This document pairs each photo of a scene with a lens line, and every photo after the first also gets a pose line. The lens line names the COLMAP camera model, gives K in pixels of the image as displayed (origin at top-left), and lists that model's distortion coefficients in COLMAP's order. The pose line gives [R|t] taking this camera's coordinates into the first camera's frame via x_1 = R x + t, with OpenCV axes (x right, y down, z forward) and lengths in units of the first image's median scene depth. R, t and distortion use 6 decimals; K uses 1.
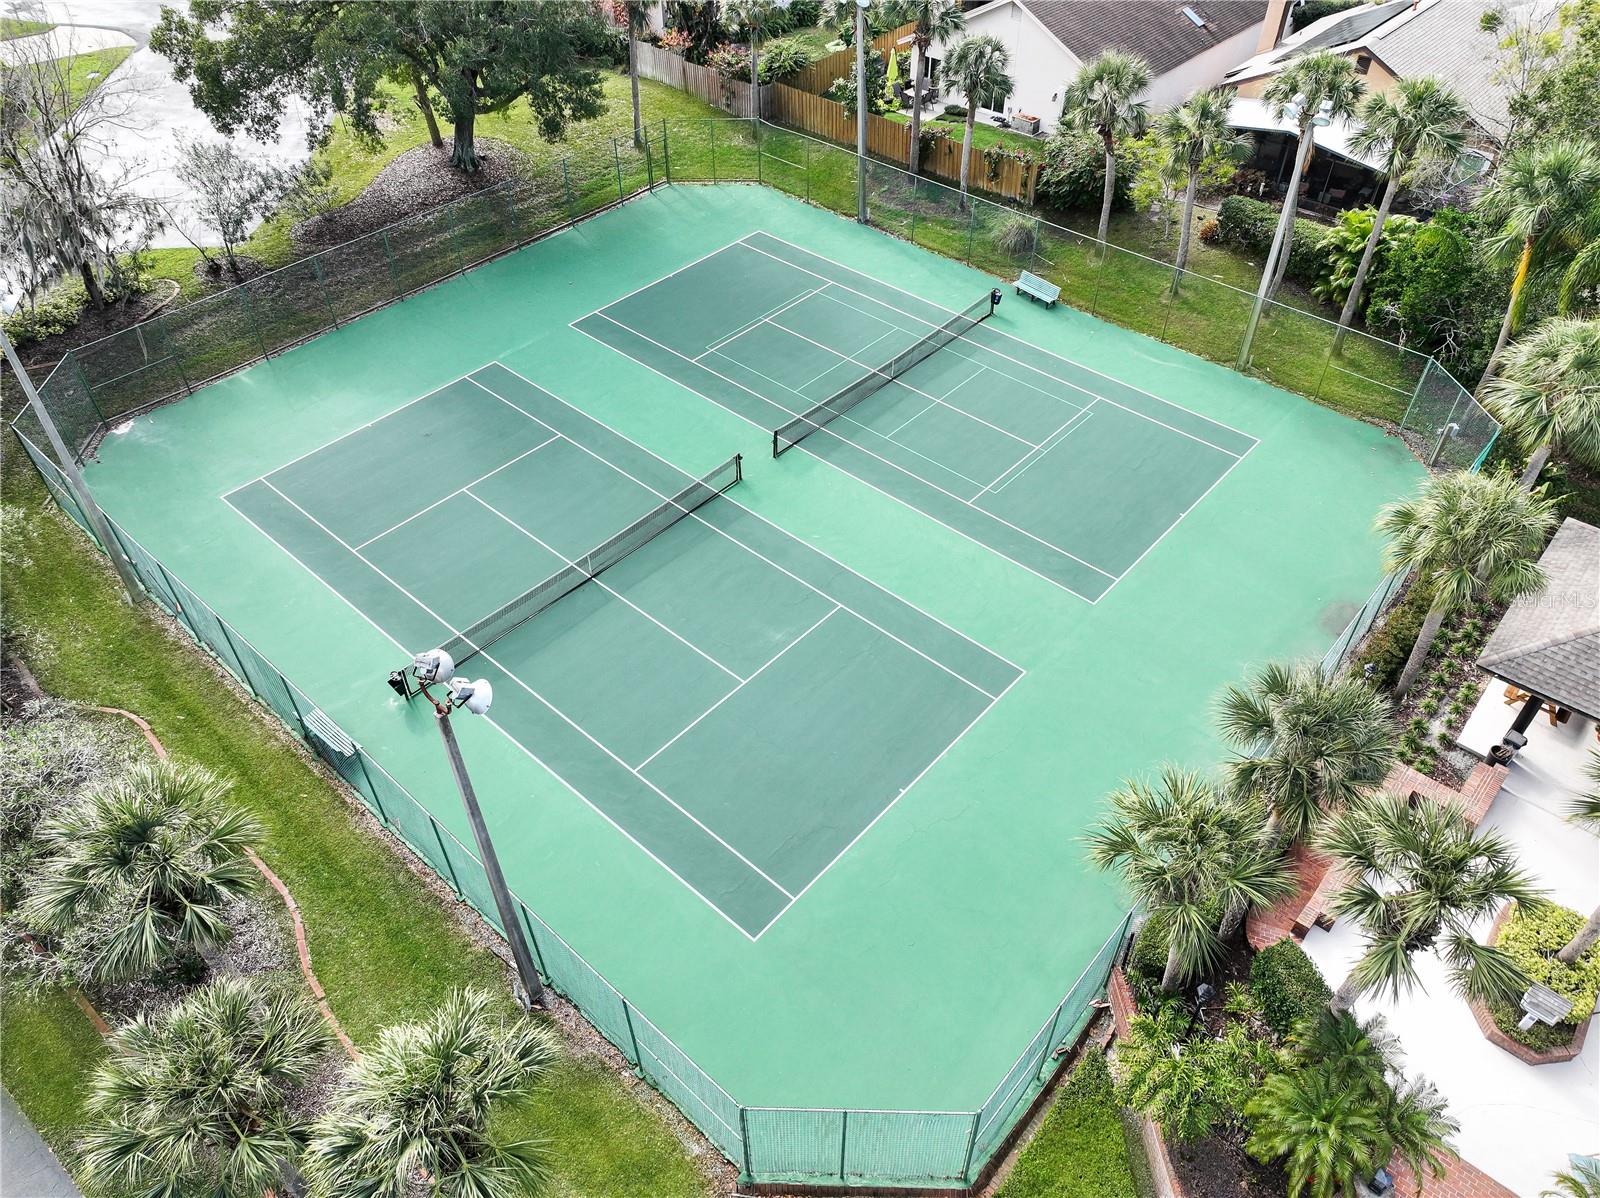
lens RADIAL K [[1131.5, 0, 794.5], [0, 1131.5, 603.0], [0, 0, 1]] dist [0.007091, 0.003486]
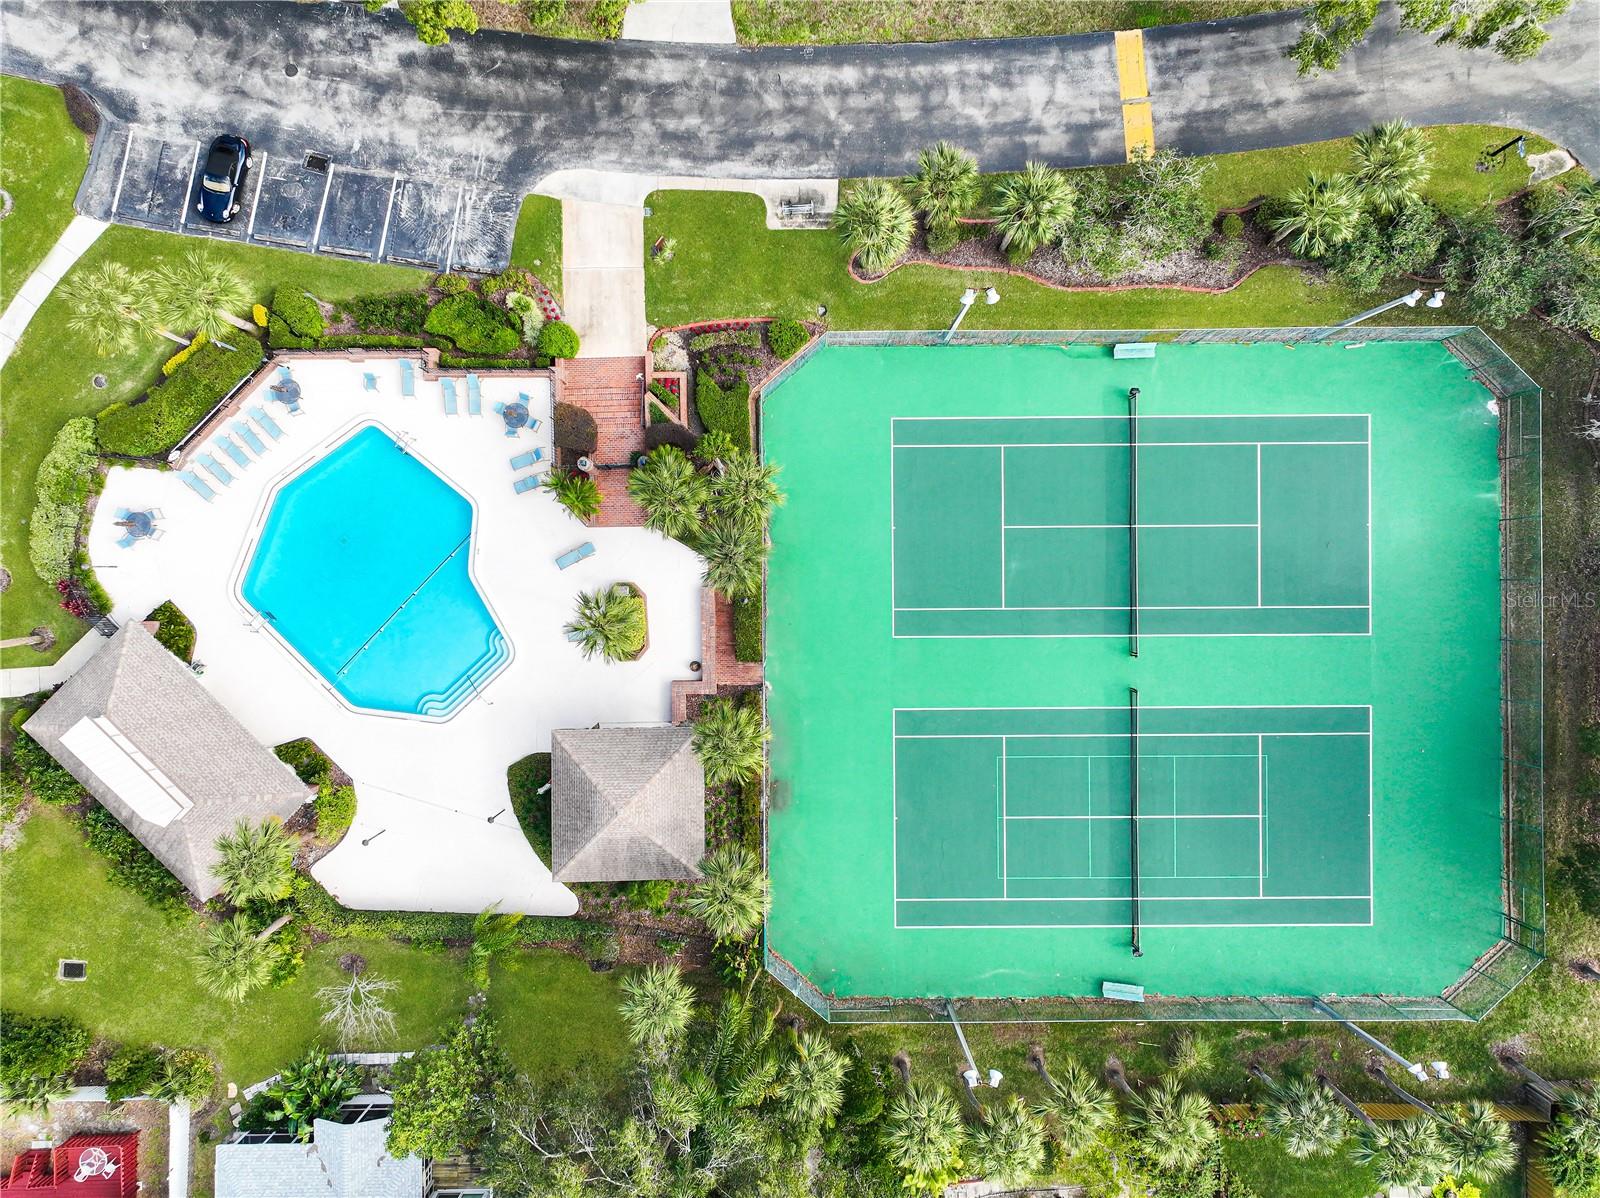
lens RADIAL K [[1131.5, 0, 800.9], [0, 1131.5, 603.5], [0, 0, 1]] dist [0.007091, 0.003486]
pose [[-0.737512, 0.675311, 0.005480, 0.199407], [-0.468174, -0.517111, 0.716525, -0.847264], [0.486712, 0.525880, 0.697540, -0.275640]]
